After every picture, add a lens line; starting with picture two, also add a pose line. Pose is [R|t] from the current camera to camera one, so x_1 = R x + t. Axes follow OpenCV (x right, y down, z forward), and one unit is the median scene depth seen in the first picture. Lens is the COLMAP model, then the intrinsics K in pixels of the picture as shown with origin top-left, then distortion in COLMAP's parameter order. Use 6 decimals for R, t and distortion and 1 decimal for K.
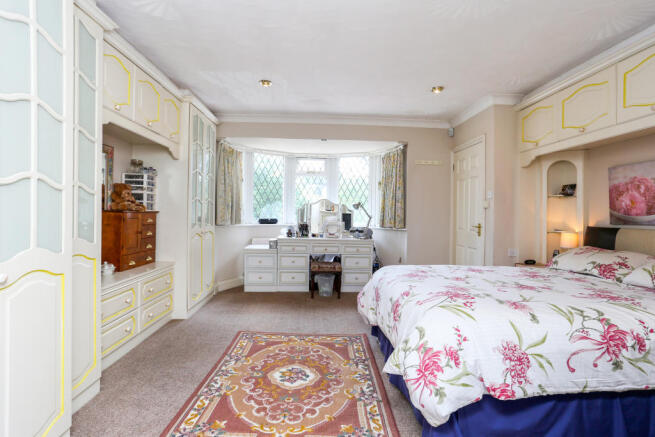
lens RADIAL K [[328.1, 0, 328.1], [0, 328.1, 217.1], [0, 0, 1]] dist [0.000964, 0.000081]
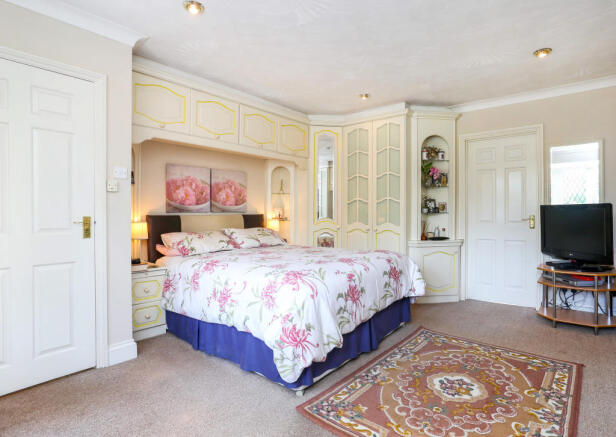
lens RADIAL K [[376.2, 0, 308.2], [0, 376.2, 213.6], [0, 0, 1]] dist [-0.023197, 0.006064]
pose [[-0.775084, -0.010249, 0.631775, -0.409134], [-0.001695, 0.999899, 0.014142, 0.006496], [-0.631856, 0.009891, -0.775023, 1.948354]]
